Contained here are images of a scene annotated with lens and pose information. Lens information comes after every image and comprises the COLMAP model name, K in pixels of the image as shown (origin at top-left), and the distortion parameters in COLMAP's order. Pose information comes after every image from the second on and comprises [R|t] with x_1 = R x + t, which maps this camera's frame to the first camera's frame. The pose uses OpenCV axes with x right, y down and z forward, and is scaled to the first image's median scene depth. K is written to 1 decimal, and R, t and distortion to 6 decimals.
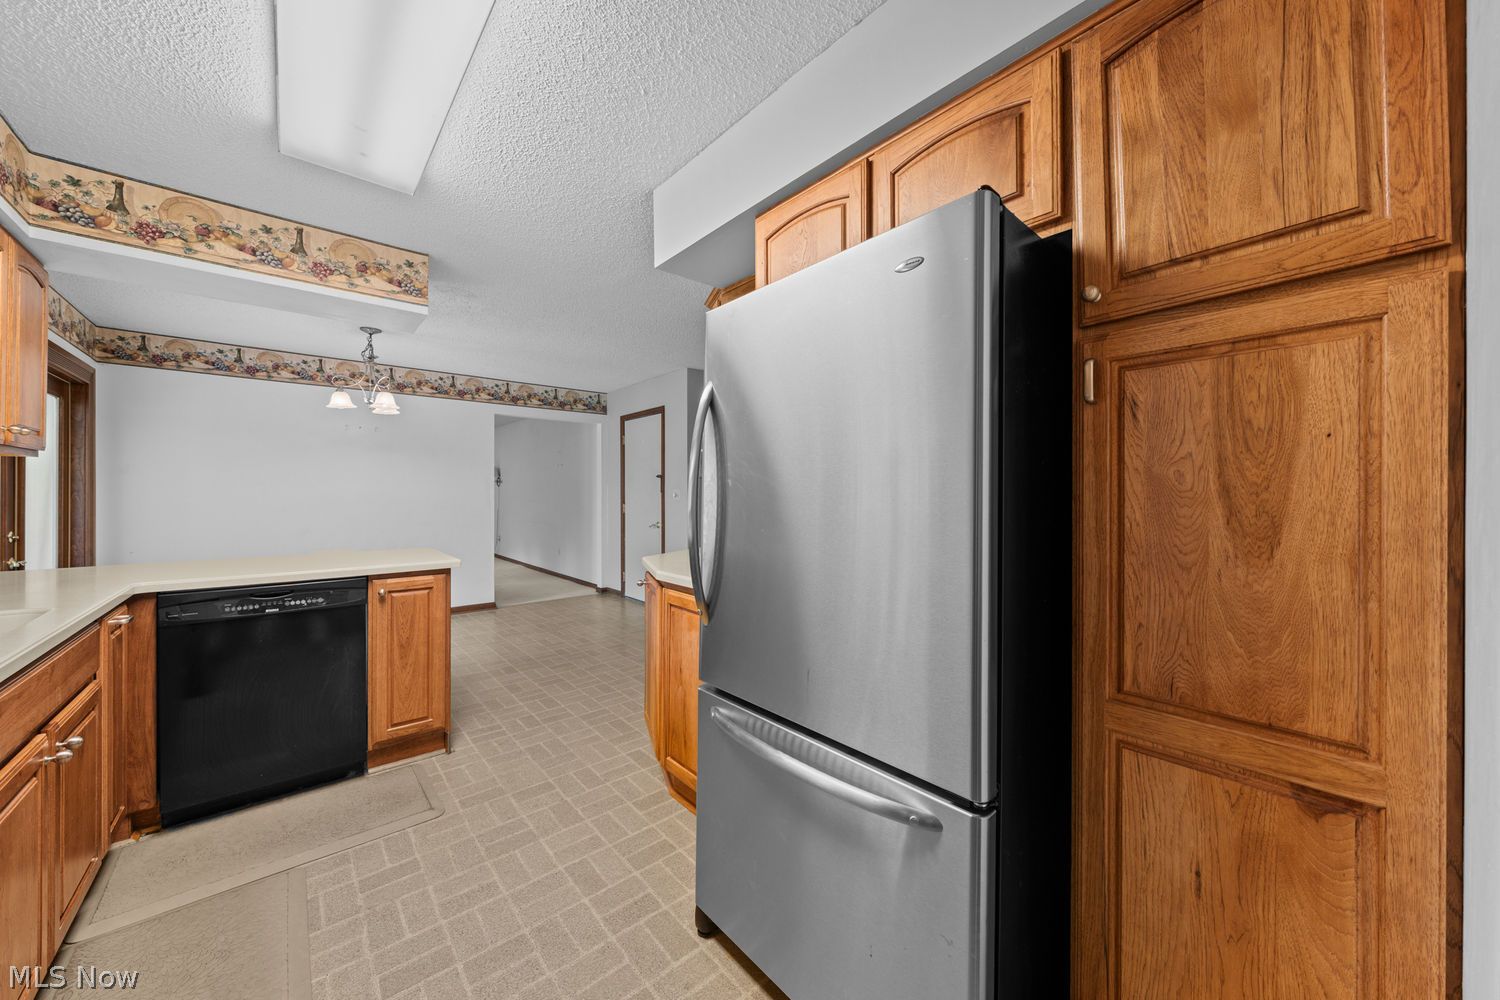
lens RADIAL K [[531.6, 0, 748.3], [0, 531.6, 494.9], [0, 0, 1]] dist [-0.000274, 0.000084]
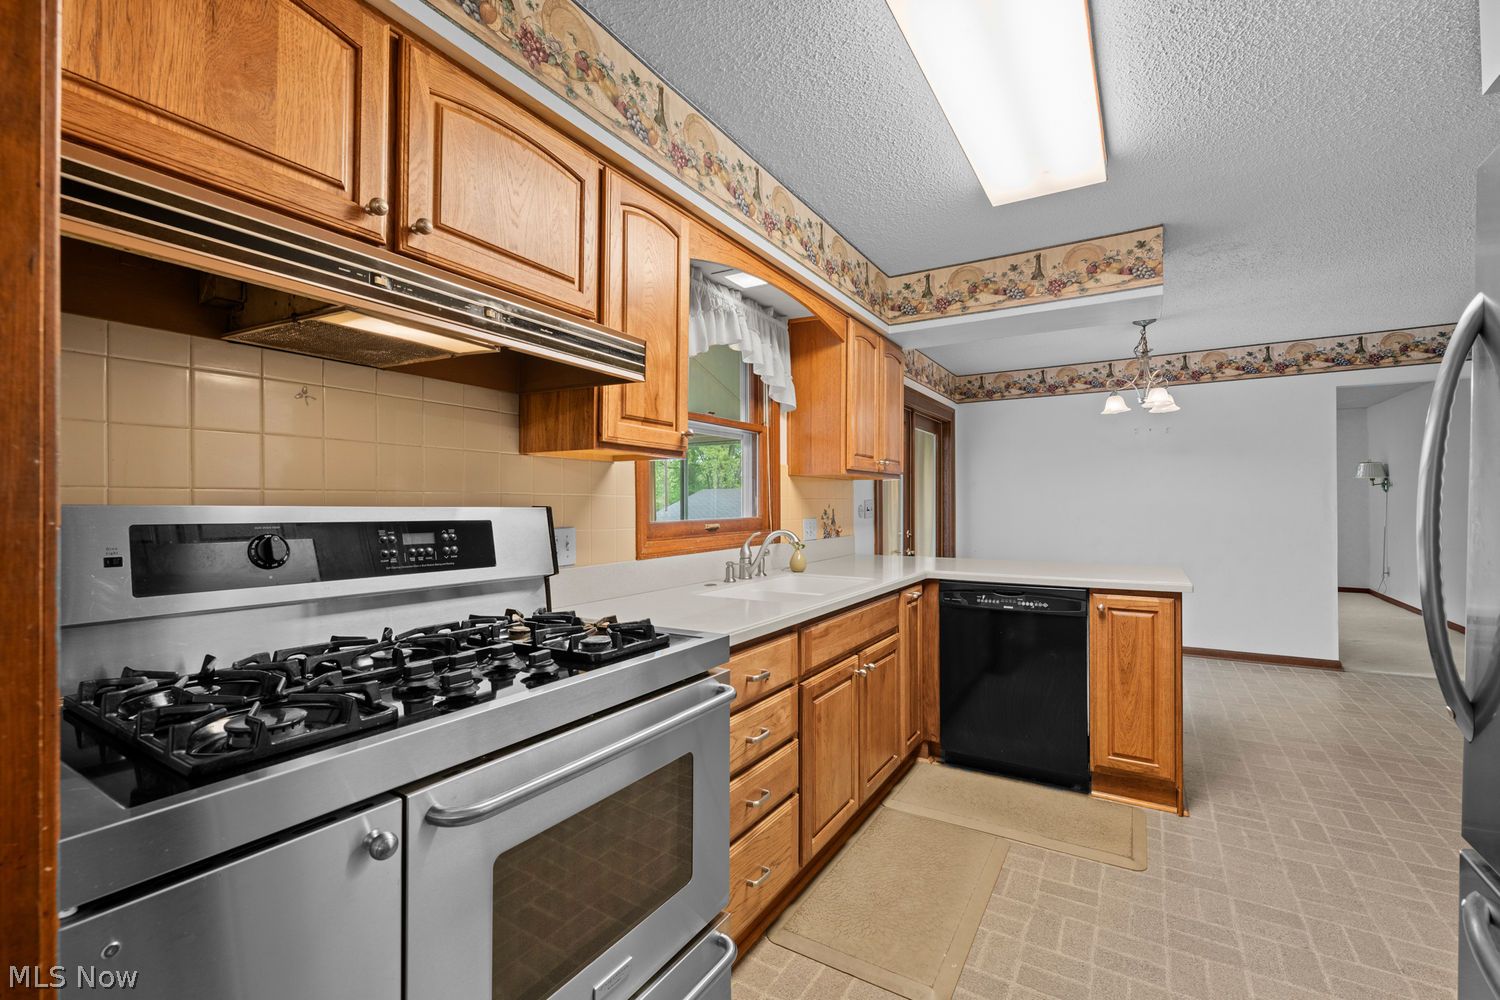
lens RADIAL K [[642.8, 0, 750.0], [0, 642.8, 500.0], [0, 0, 1]] dist [-0.000960, -0.000291]
pose [[0.302960, -0.009236, -0.952958, 0.197424], [0.001333, 0.999956, -0.009267, 0.001835], [0.953002, 0.001537, 0.302959, 0.056319]]
